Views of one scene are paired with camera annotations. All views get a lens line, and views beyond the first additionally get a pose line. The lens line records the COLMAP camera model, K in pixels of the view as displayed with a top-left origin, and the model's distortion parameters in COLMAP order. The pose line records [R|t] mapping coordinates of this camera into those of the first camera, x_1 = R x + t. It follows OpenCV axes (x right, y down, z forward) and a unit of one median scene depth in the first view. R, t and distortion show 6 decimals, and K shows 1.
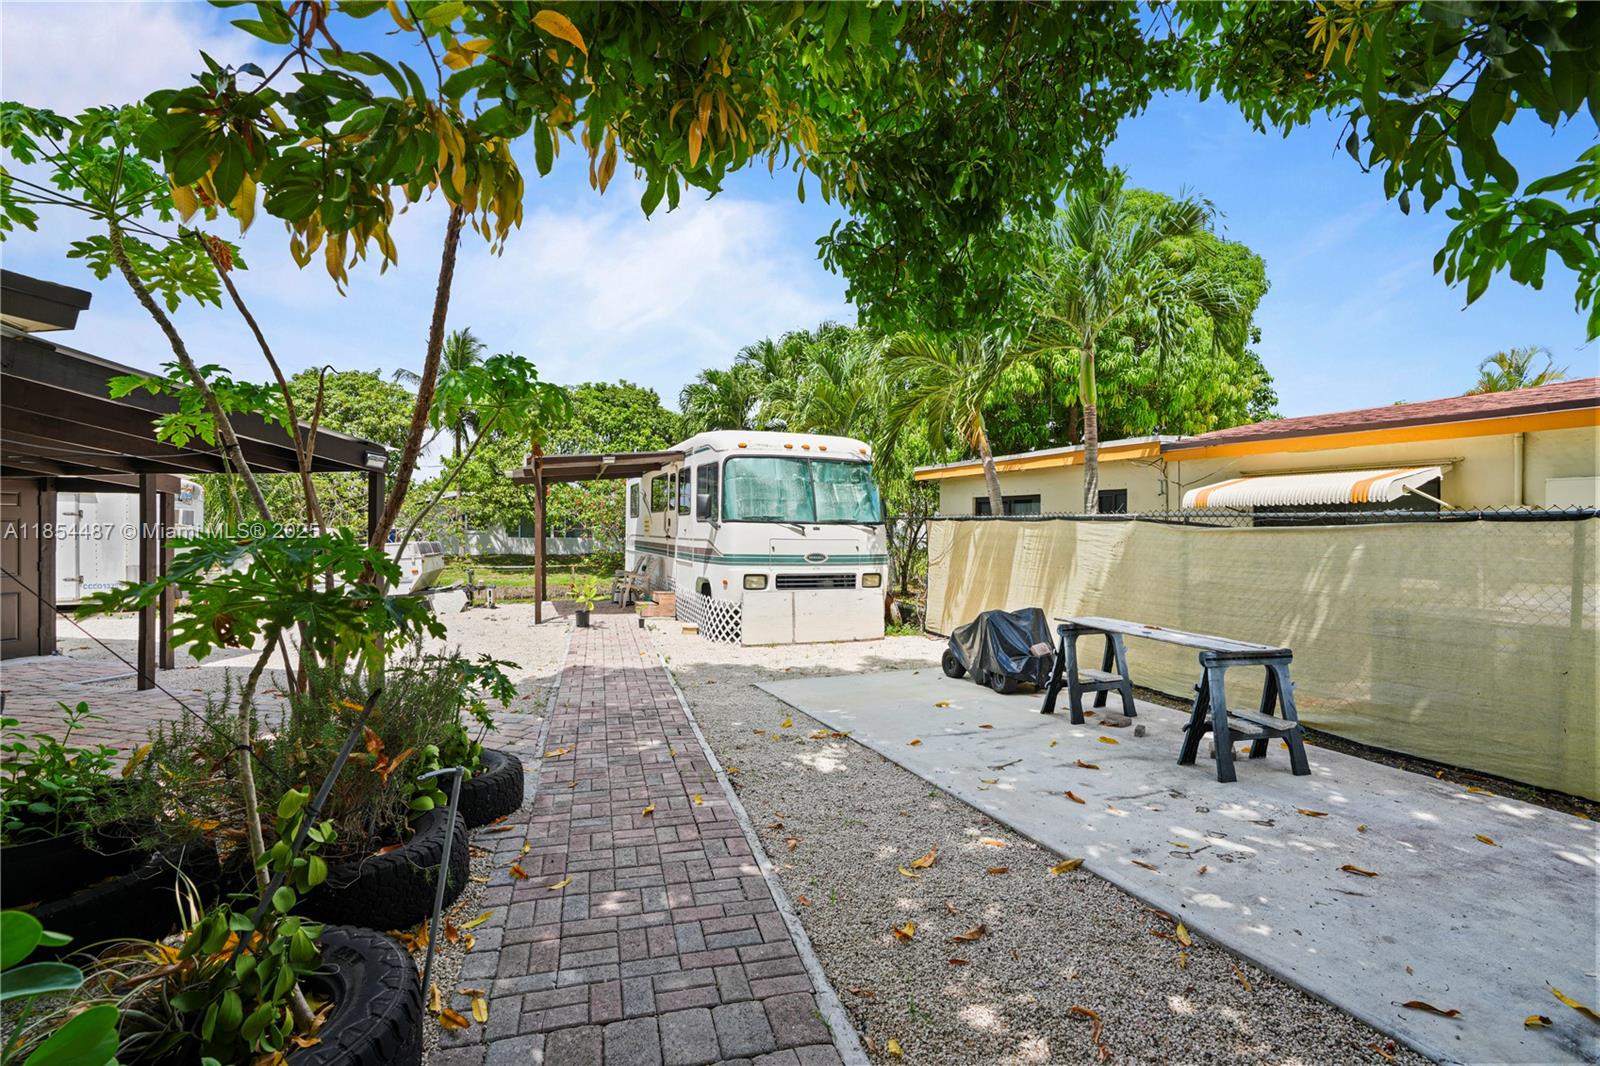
lens RADIAL K [[743.9, 0, 808.5], [0, 743.9, 525.8], [0, 0, 1]] dist [-0.070377, 0.027755]
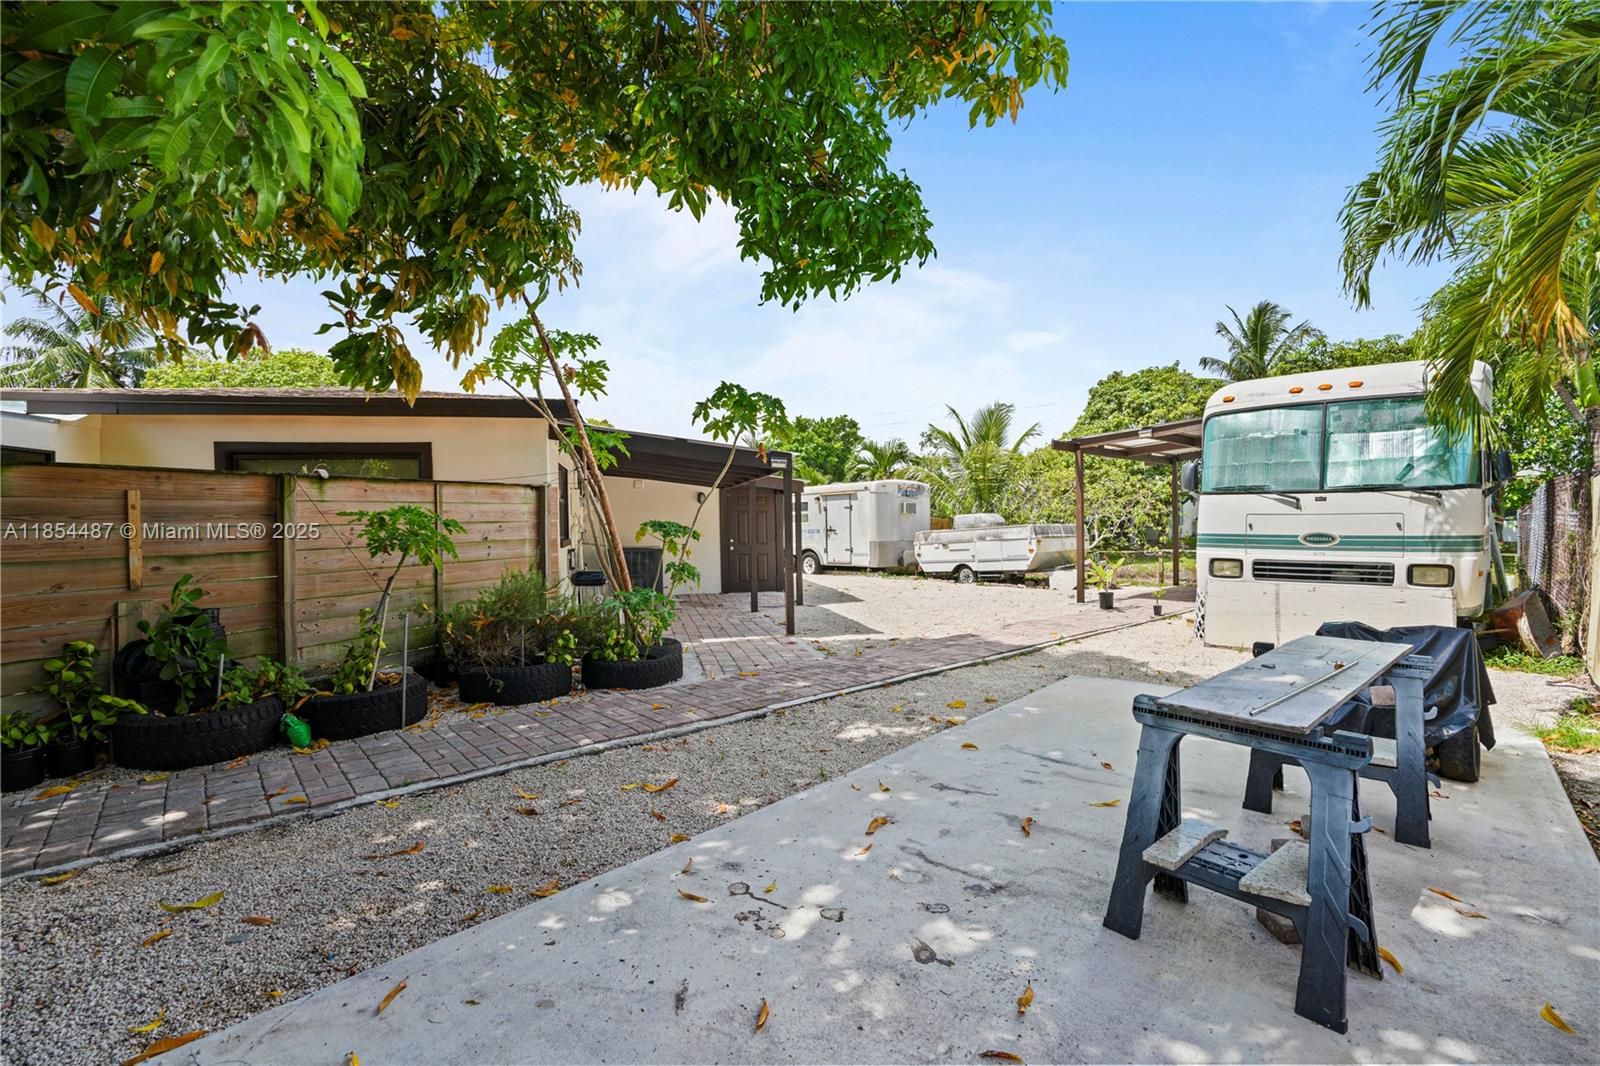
lens RADIAL K [[743.9, 0, 808.5], [0, 743.9, 525.8], [0, 0, 1]] dist [-0.070377, 0.027755]
pose [[0.419291, -0.005717, -0.907834, 0.904925], [0.021717, 0.999757, 0.003735, 0.033617], [0.907592, -0.021281, 0.419313, 0.516253]]
